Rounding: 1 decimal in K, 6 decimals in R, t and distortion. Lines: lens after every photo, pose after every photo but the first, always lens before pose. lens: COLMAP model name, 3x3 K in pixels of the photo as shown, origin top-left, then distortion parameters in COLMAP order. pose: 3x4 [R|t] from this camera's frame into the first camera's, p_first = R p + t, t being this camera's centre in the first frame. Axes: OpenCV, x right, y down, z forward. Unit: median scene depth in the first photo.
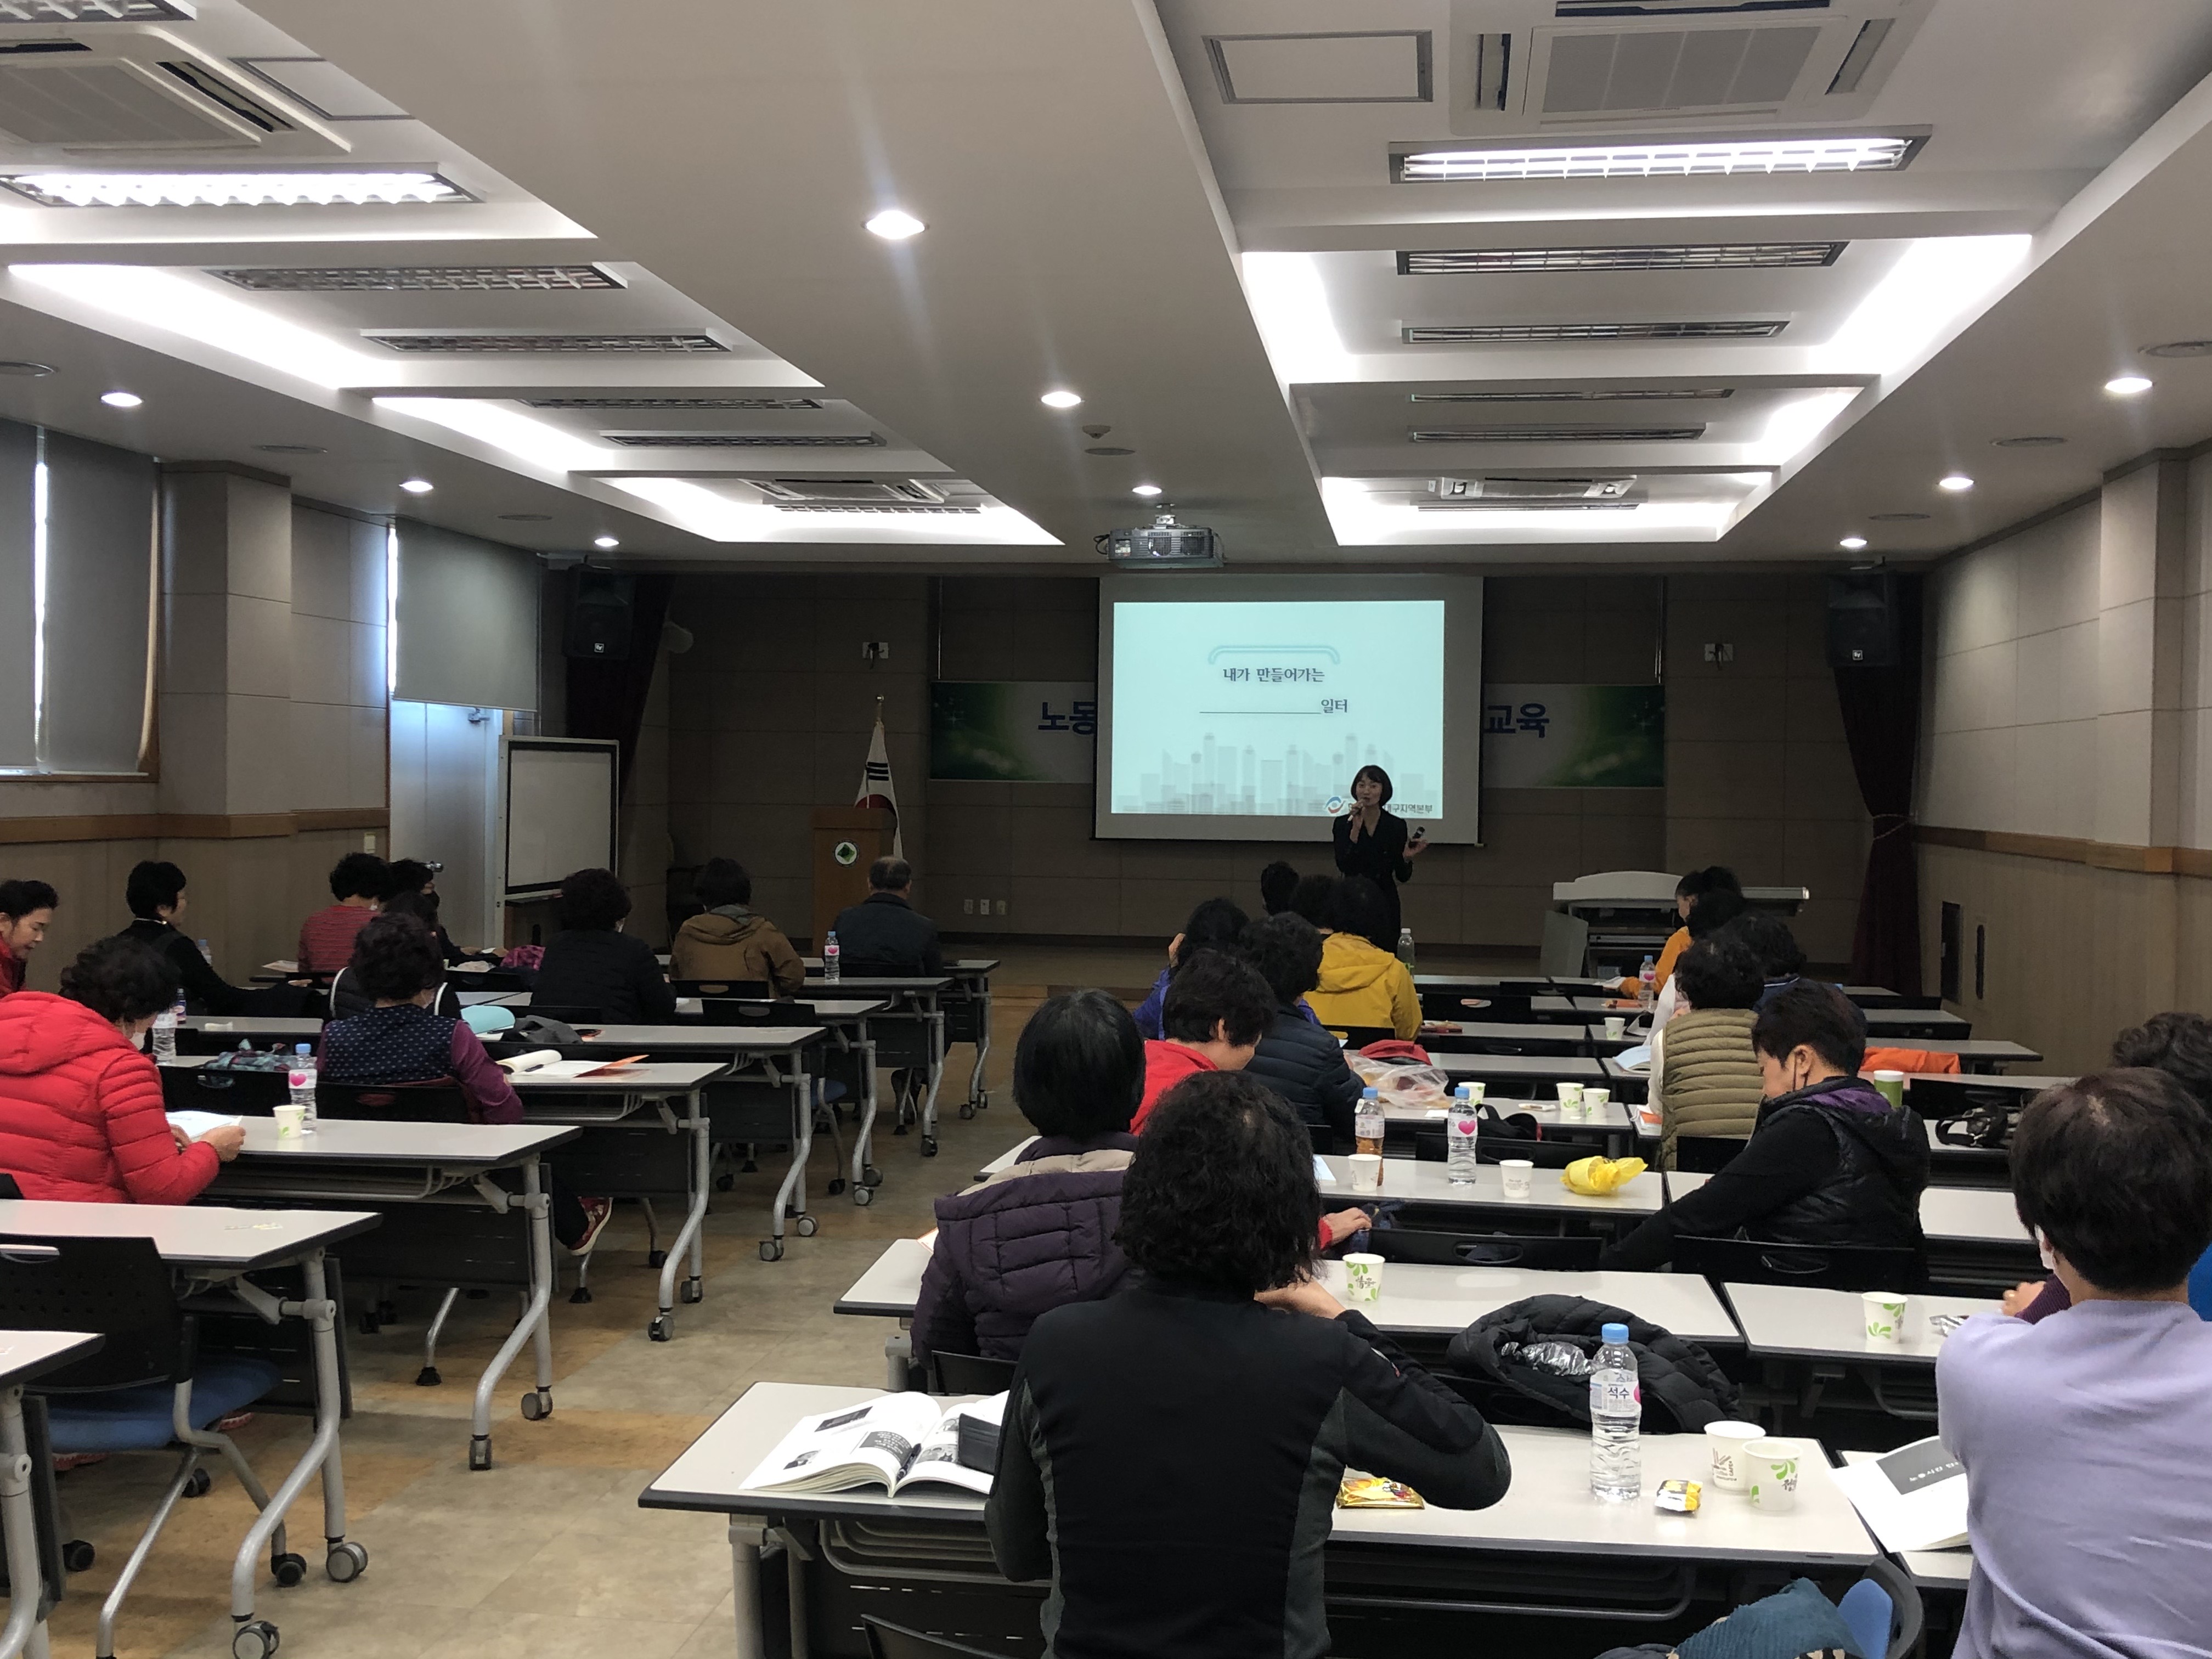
lens RADIAL K [[2324.6, 0, 1106.0], [0, 2324.6, 829.5], [0, 0, 1]] dist [0.179964, -0.555462]
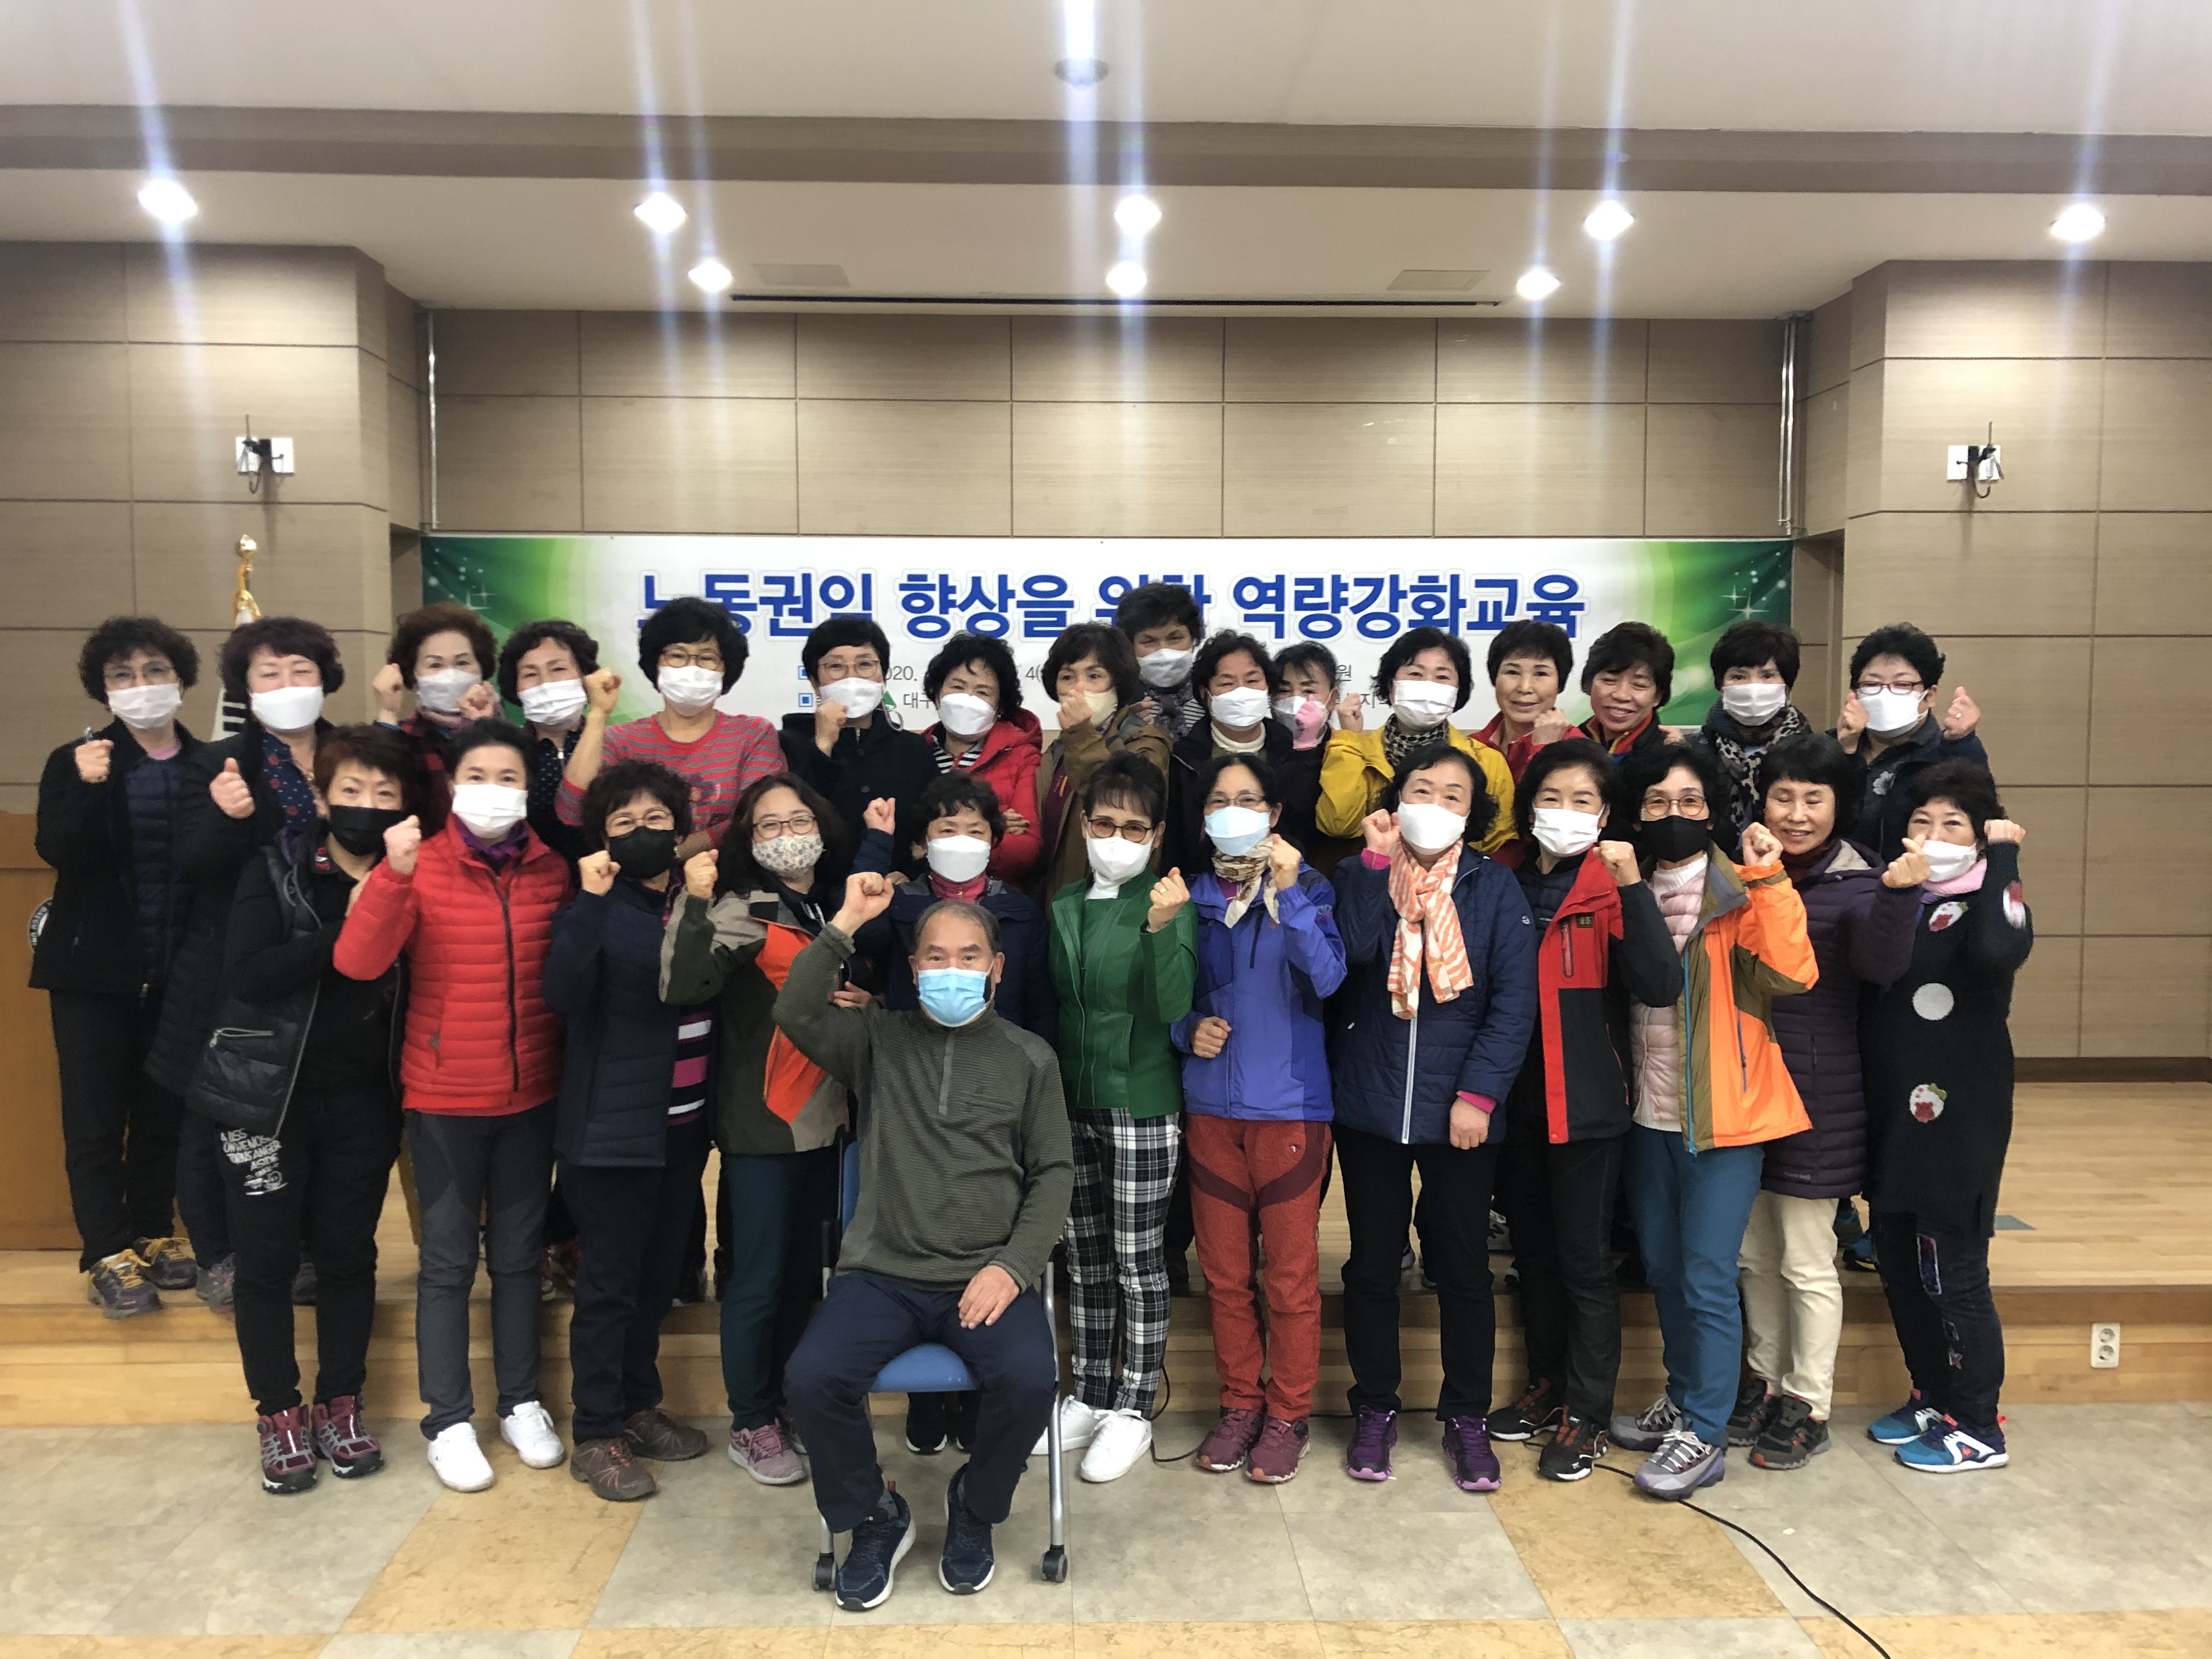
lens RADIAL K [[1820.6, 0, 1099.0], [0, 1820.6, 816.9], [0, 0, 1]] dist [0.128994, -0.259505]
pose [[0.984315, -0.022263, 0.175012, -0.000268], [0.015107, 0.998999, 0.042115, -0.024662], [-0.175774, -0.038811, 0.983665, 0.856643]]
